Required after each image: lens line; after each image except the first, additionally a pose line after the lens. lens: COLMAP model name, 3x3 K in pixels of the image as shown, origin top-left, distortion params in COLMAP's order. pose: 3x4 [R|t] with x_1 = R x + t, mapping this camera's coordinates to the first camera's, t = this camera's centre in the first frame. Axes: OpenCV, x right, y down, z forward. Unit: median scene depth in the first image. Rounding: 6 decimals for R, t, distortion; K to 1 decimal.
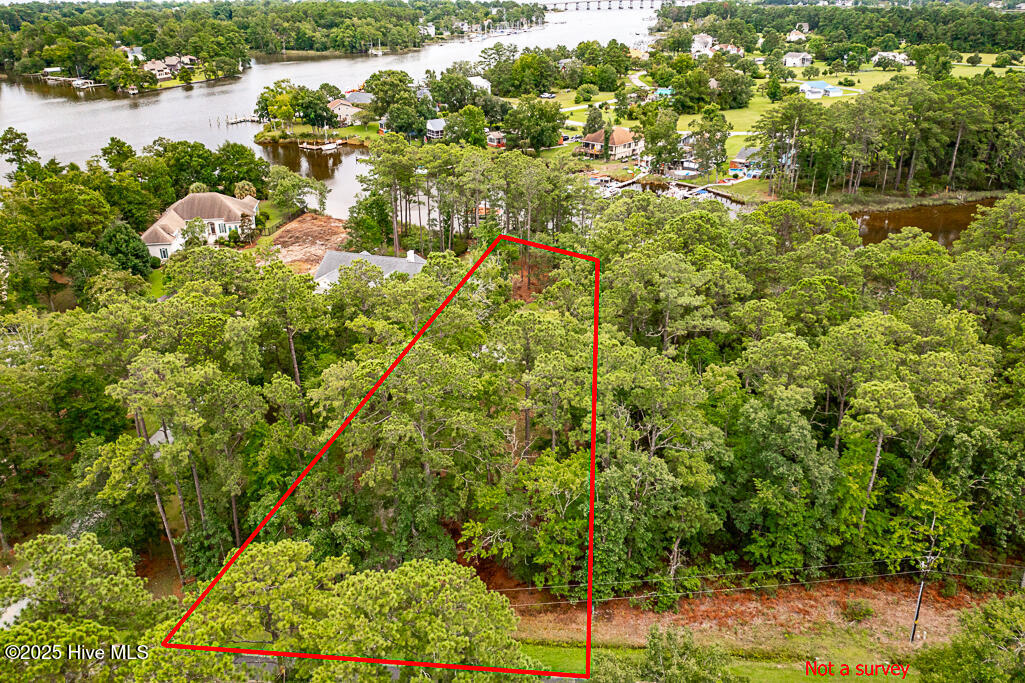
lens RADIAL K [[804.9, 0, 512.5], [0, 804.9, 341.5], [0, 0, 1]] dist [-0.021562, 0.007102]
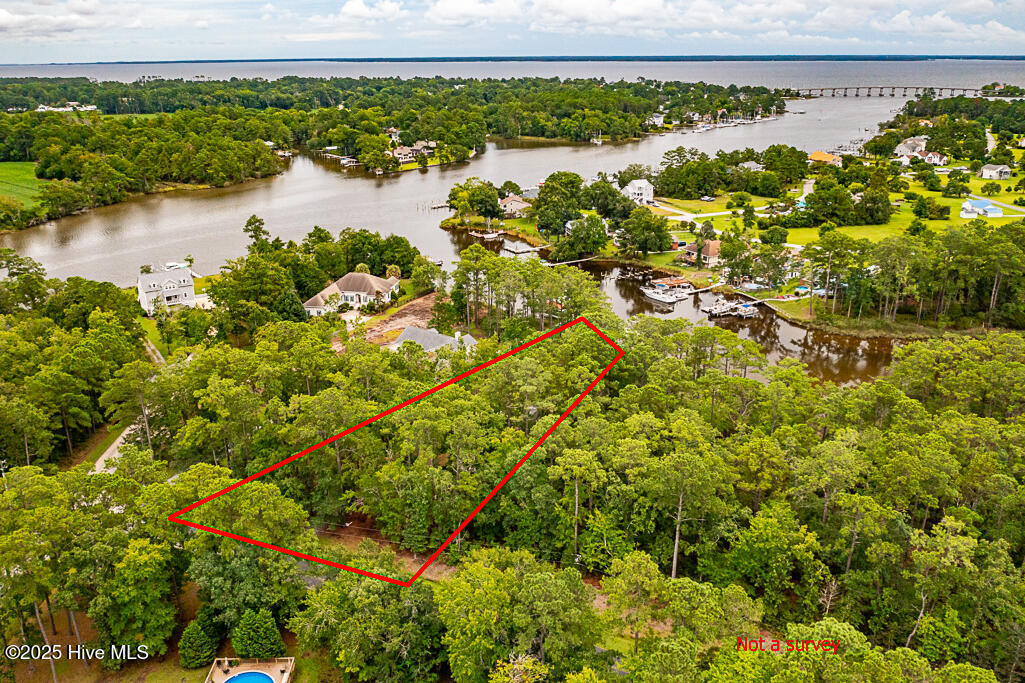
lens RADIAL K [[804.9, 0, 512.5], [0, 804.9, 341.5], [0, 0, 1]] dist [-0.021562, 0.007102]
pose [[0.946546, 0.113453, -0.301959, 0.349142], [-0.136373, 0.989081, -0.055866, -0.026321], [0.292324, 0.094059, 0.951683, -0.287333]]
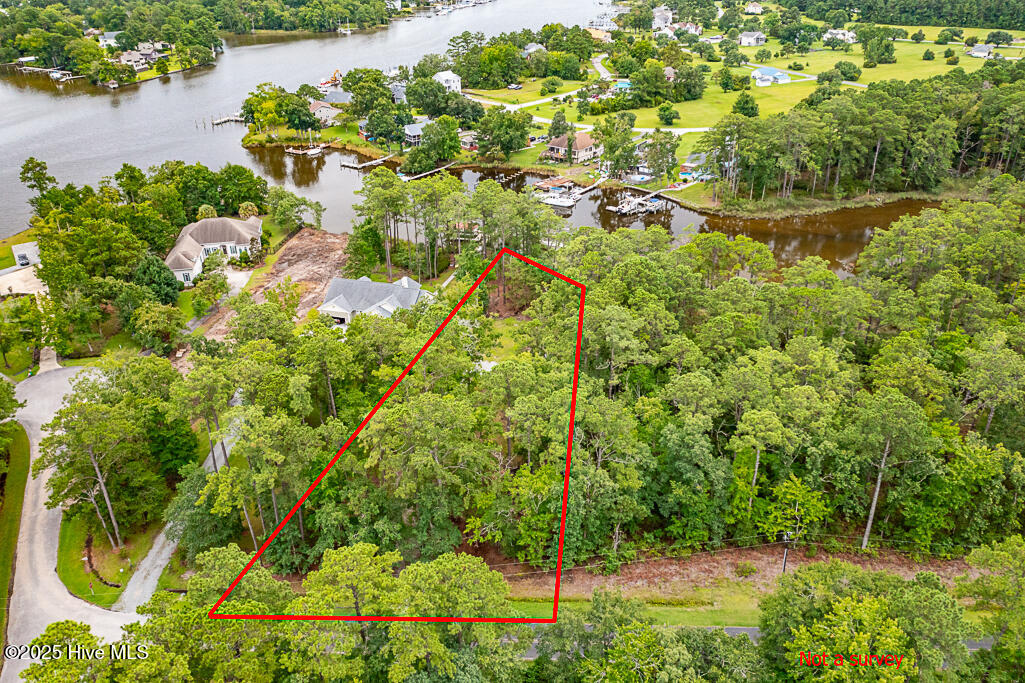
lens RADIAL K [[804.9, 0, 512.5], [0, 804.9, 341.5], [0, 0, 1]] dist [-0.021562, 0.007102]
pose [[0.999074, -0.027546, 0.033046, -0.008094], [0.025717, 0.998180, 0.054549, -0.069370], [-0.034488, -0.053649, 0.997964, -0.171882]]
